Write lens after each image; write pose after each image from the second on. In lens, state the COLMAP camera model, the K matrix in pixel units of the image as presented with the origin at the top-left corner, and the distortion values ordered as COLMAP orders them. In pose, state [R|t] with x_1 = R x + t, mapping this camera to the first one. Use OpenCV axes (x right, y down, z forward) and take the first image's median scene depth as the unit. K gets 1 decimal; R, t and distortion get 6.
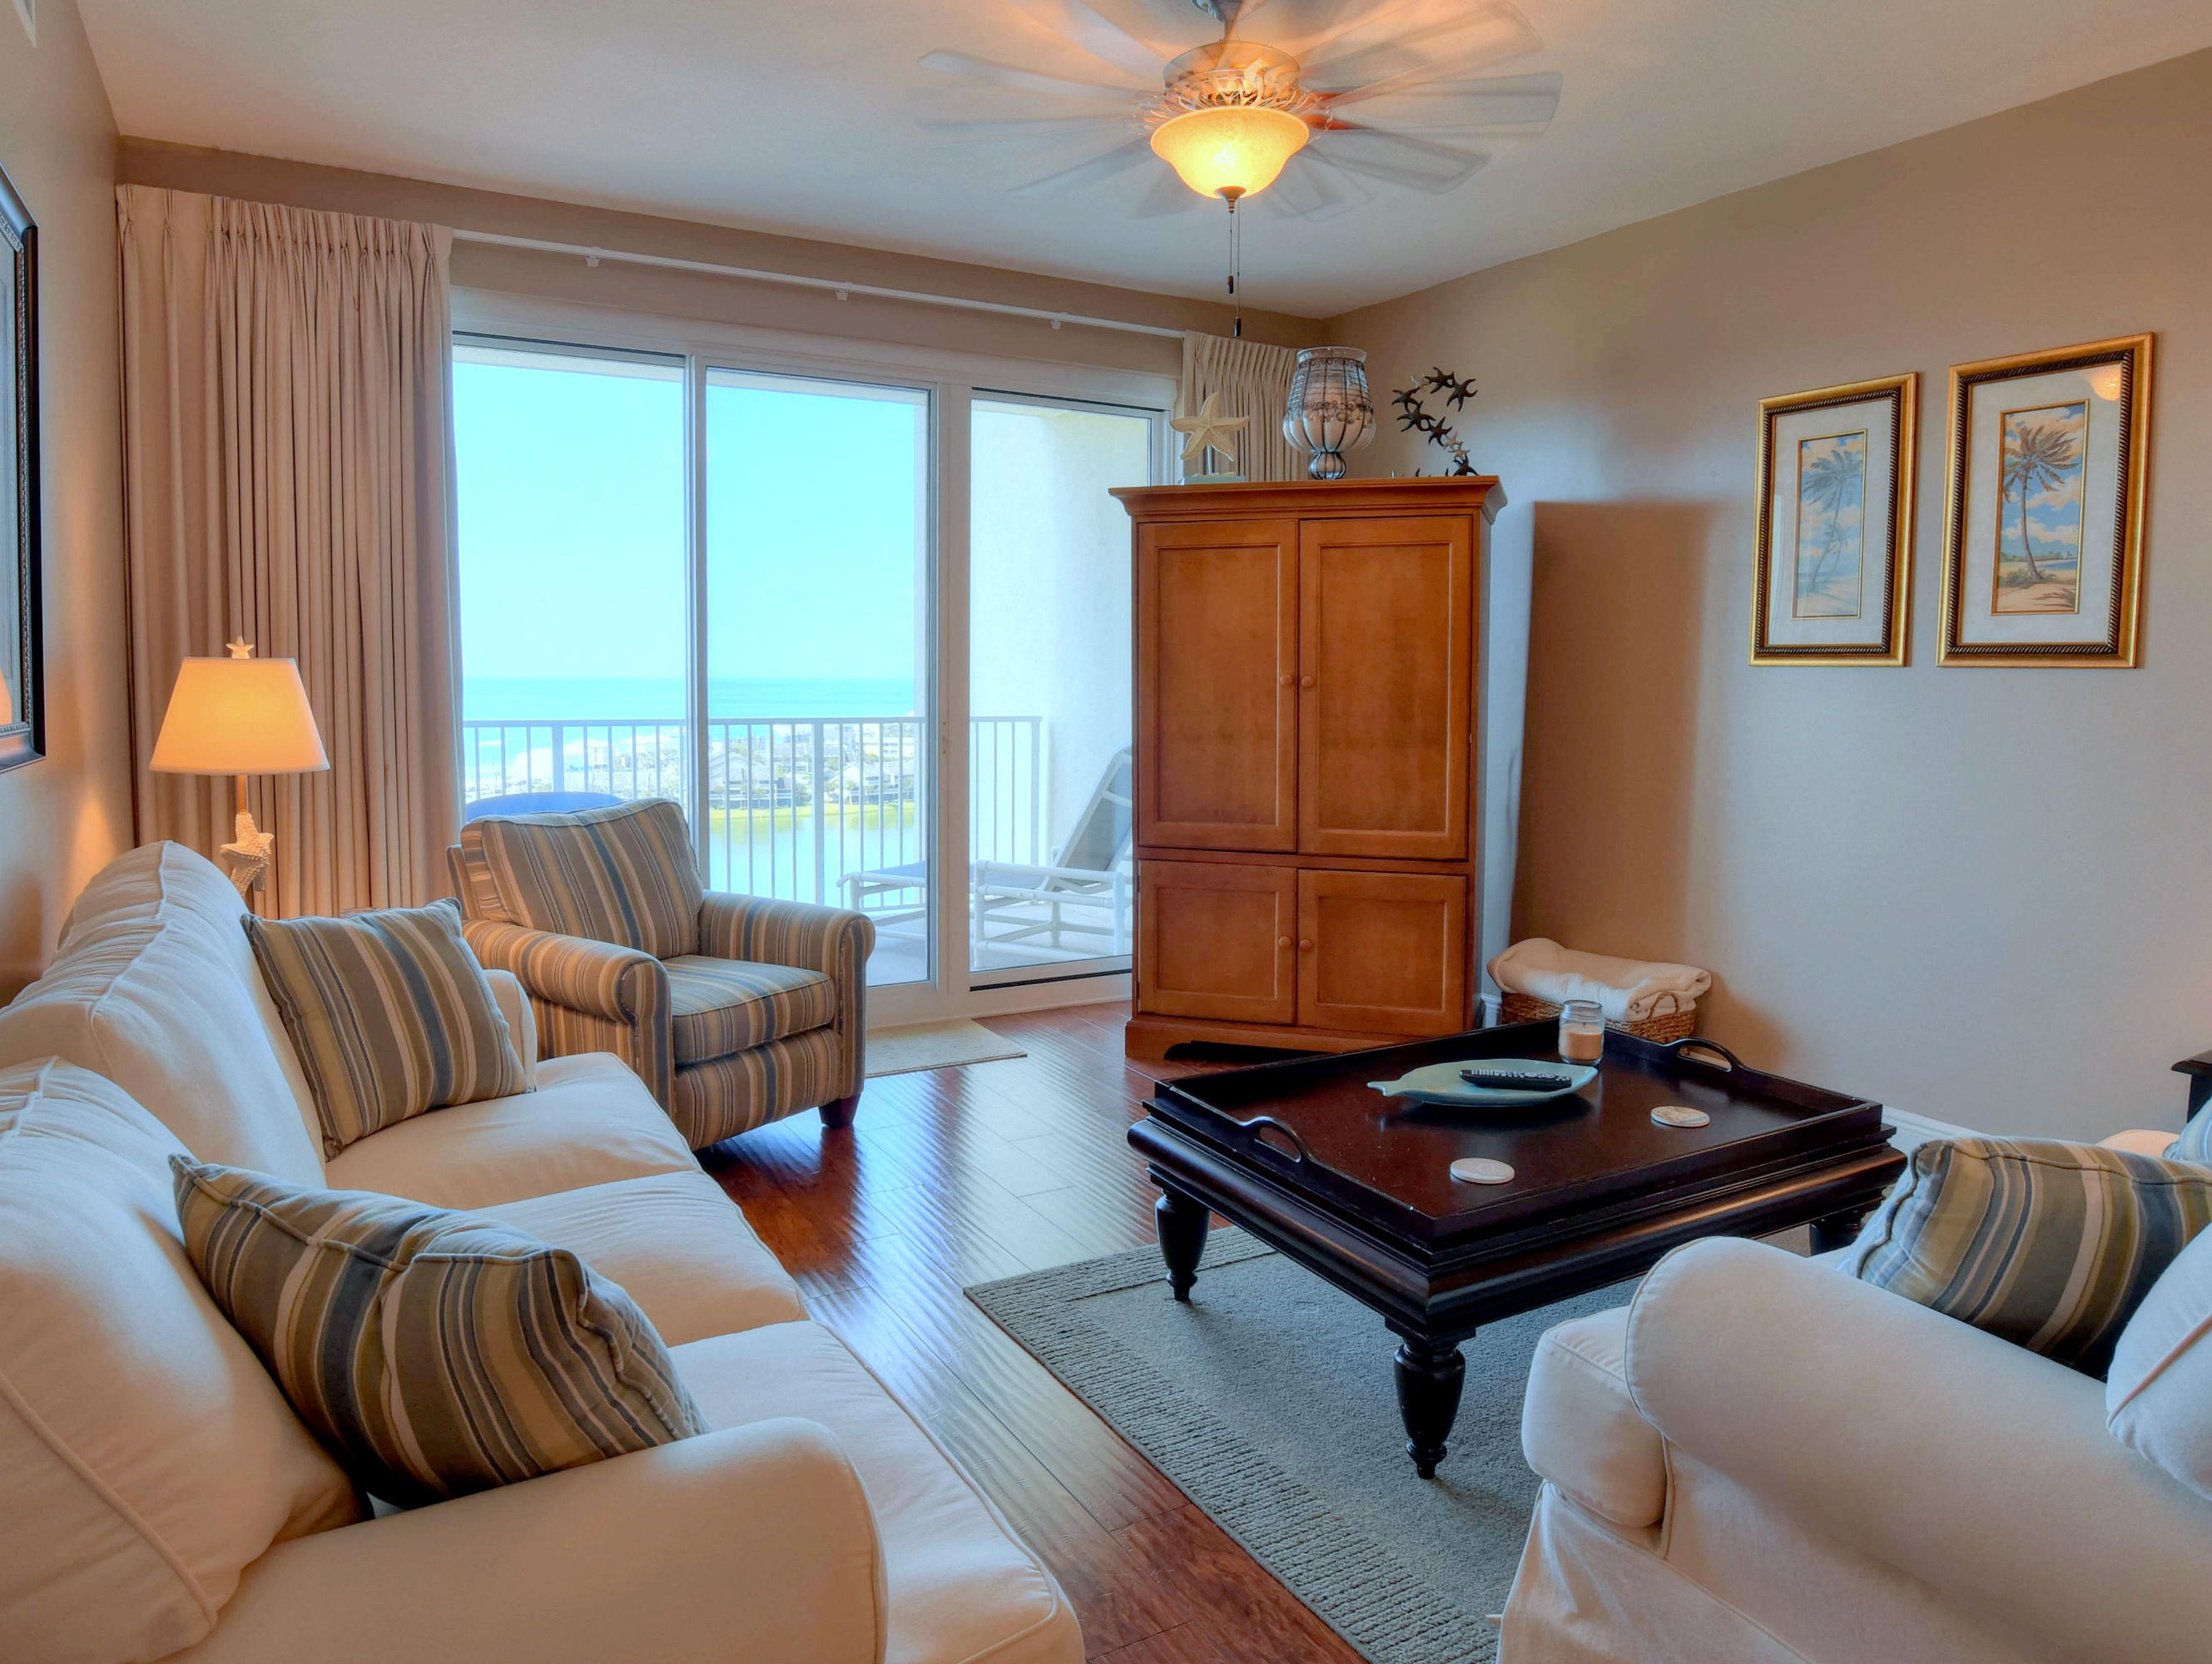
lens RADIAL K [[1414.2, 0, 1096.8], [0, 1414.2, 789.5], [0, 0, 1]] dist [-0.055514, 0.004080]
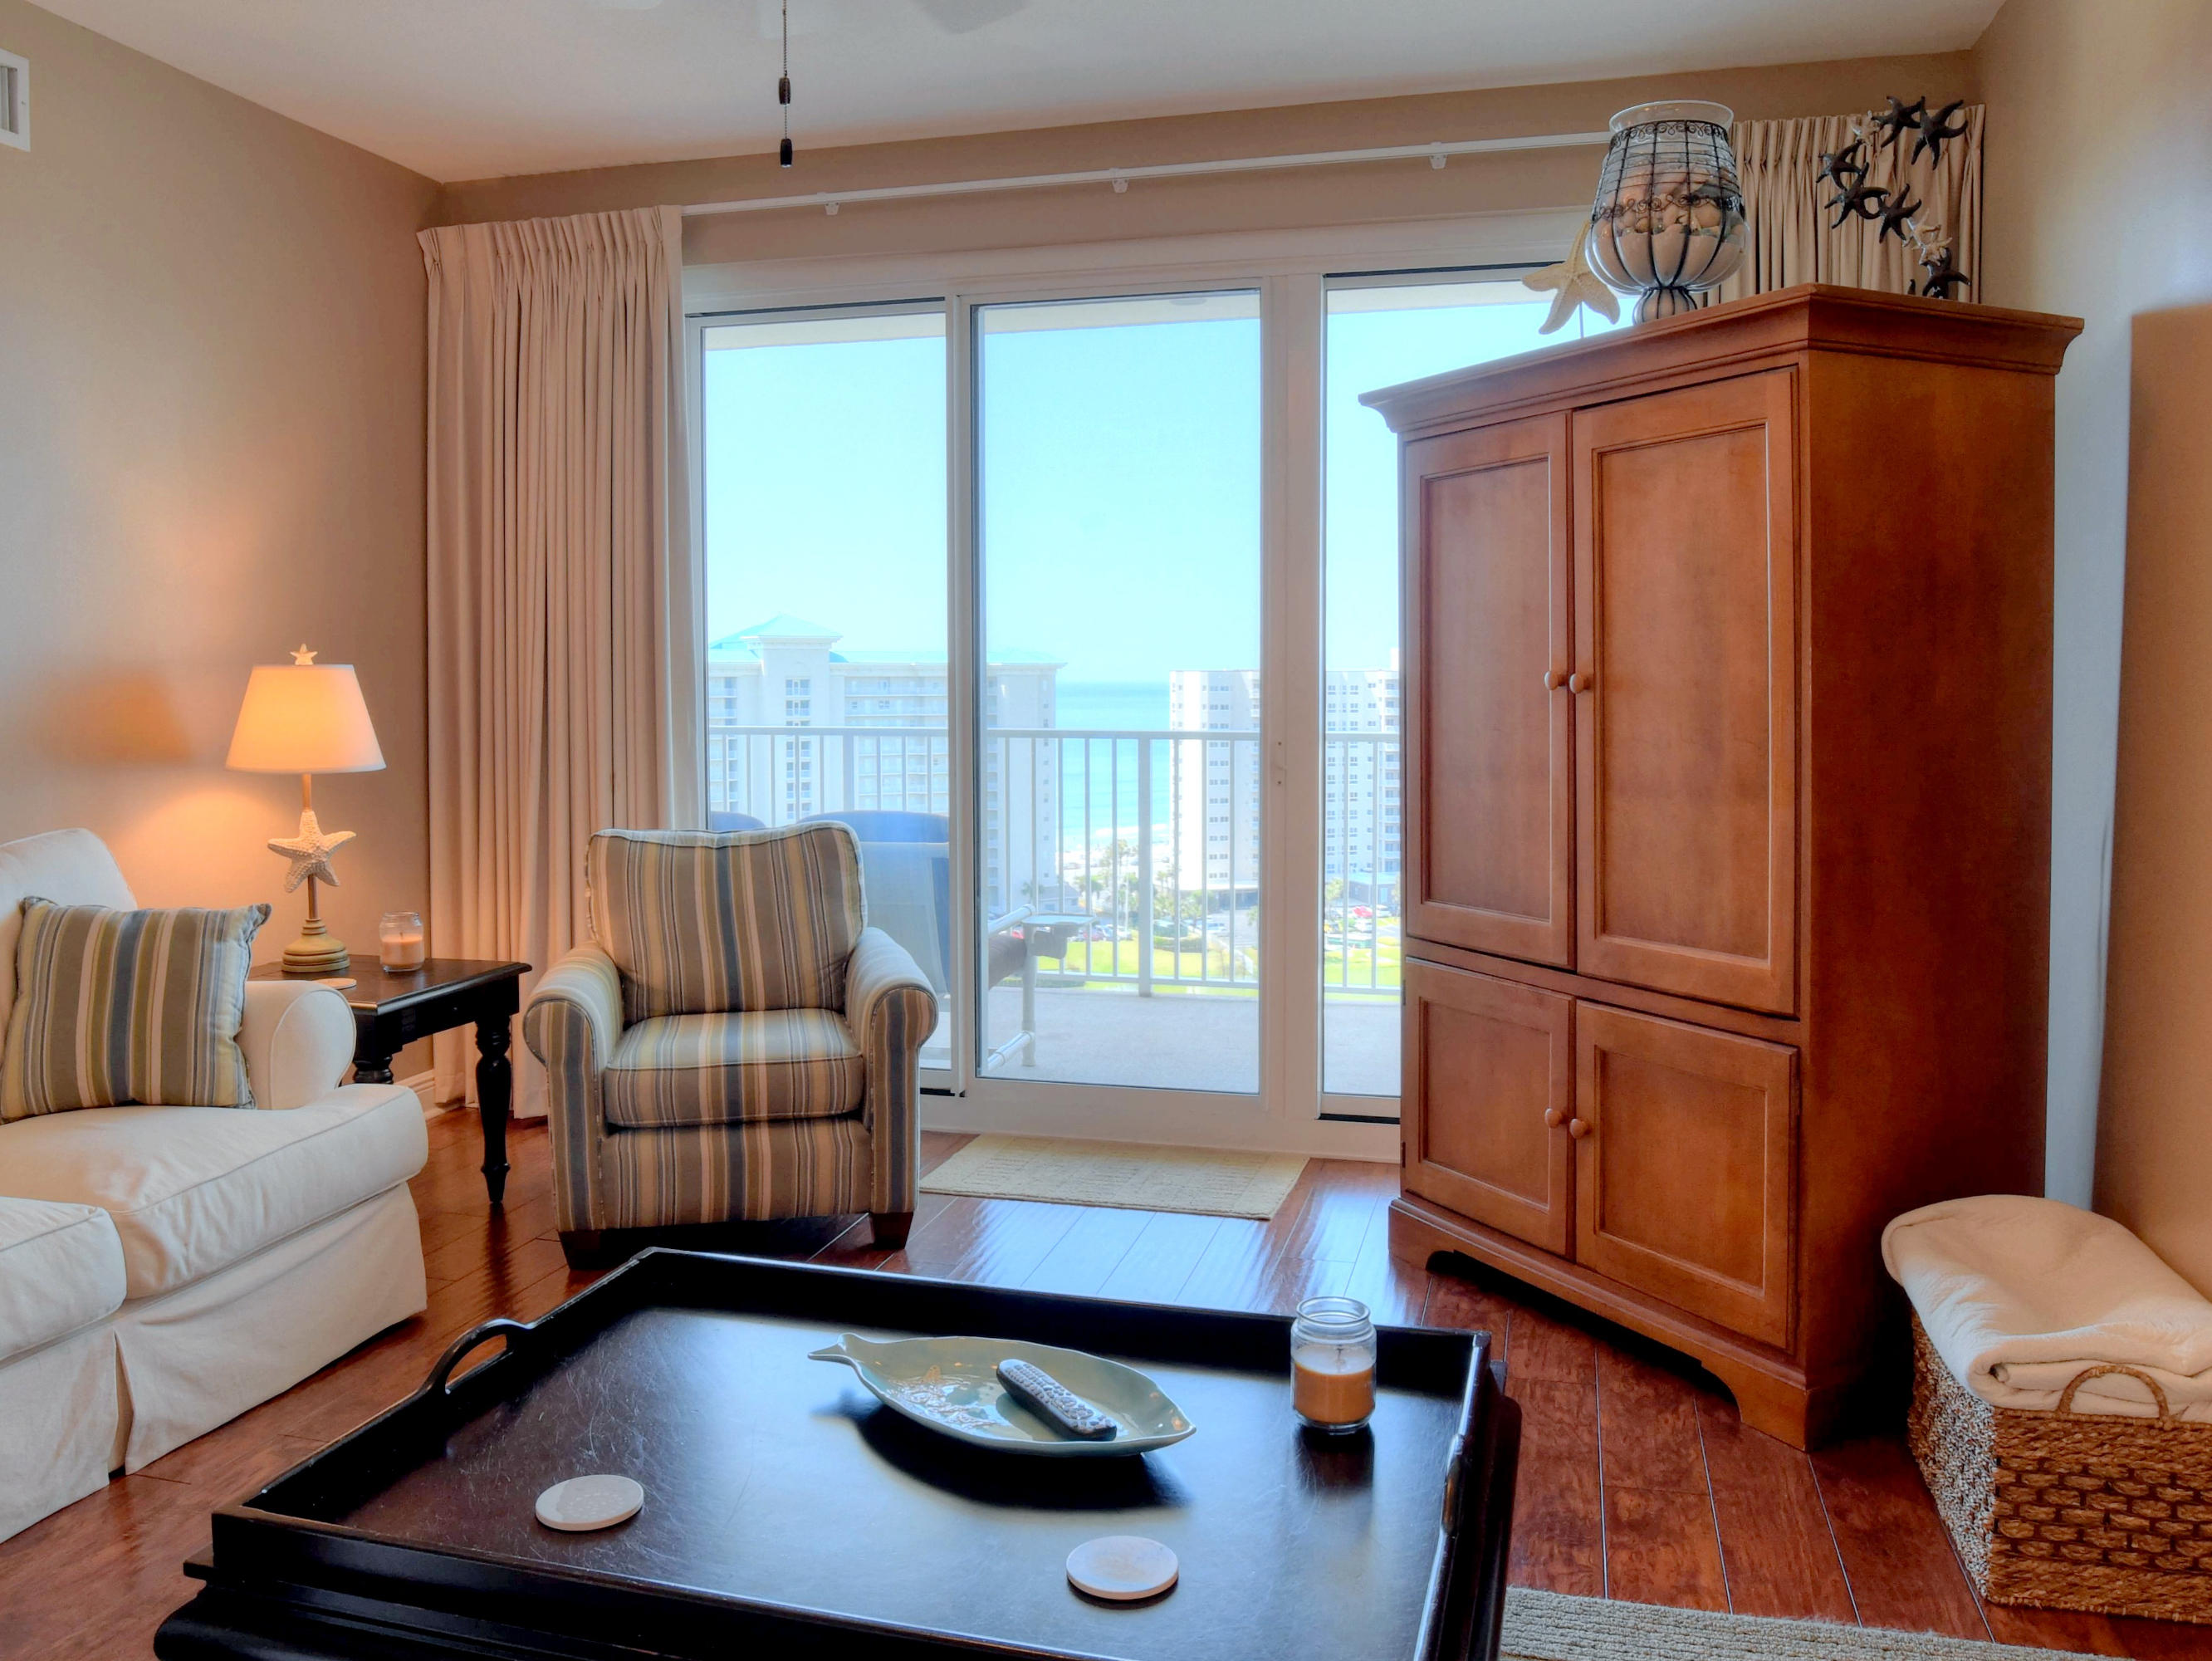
lens RADIAL K [[1737.5, 0, 1107.7], [0, 1737.5, 775.2], [0, 0, 1]] dist [-0.062167, 0.027887]
pose [[0.706162, 0.031651, -0.707342, 0.532448], [-0.050821, 0.998689, -0.006049, -0.023832], [0.706224, 0.040219, 0.706846, 0.359558]]
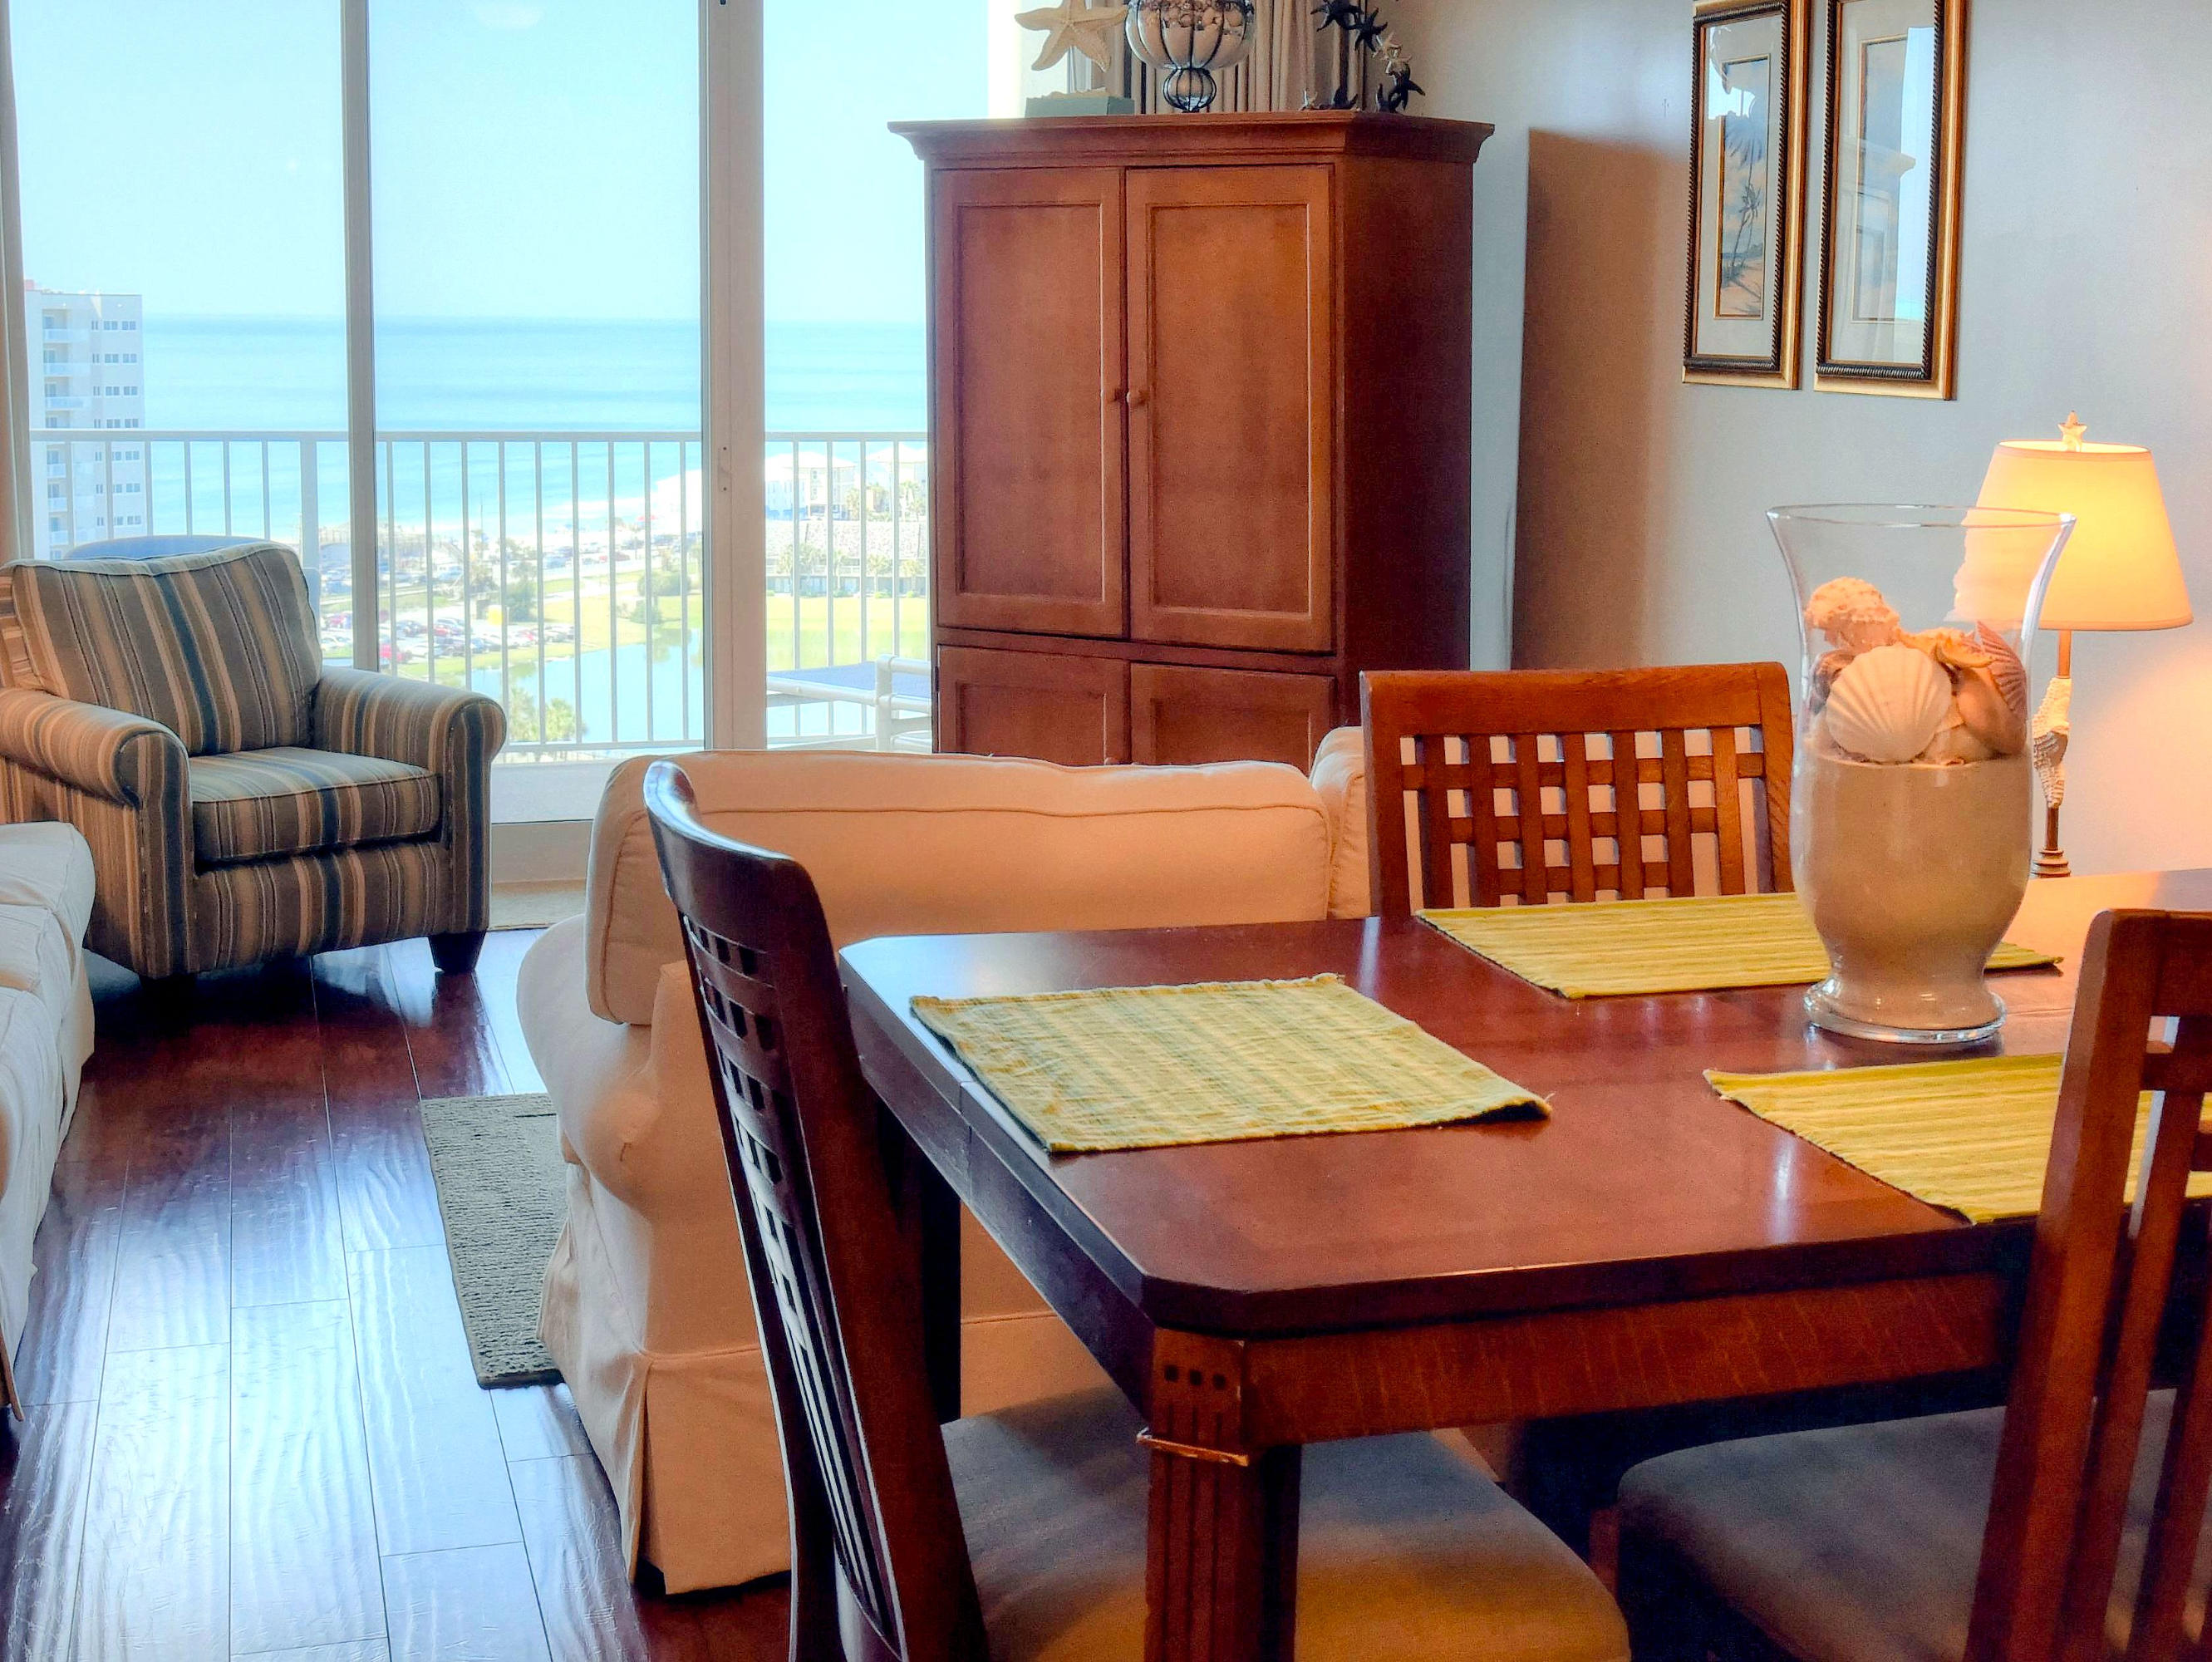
lens RADIAL K [[3075.0, 0, 1353.2], [0, 3075.0, 706.6], [0, 0, 1]] dist [-0.047665, -0.055154]
pose [[0.983690, 0.029103, -0.177503, 0.545960], [-0.021458, 0.998764, 0.044837, 0.007153], [0.178588, -0.040297, 0.983098, -0.512462]]
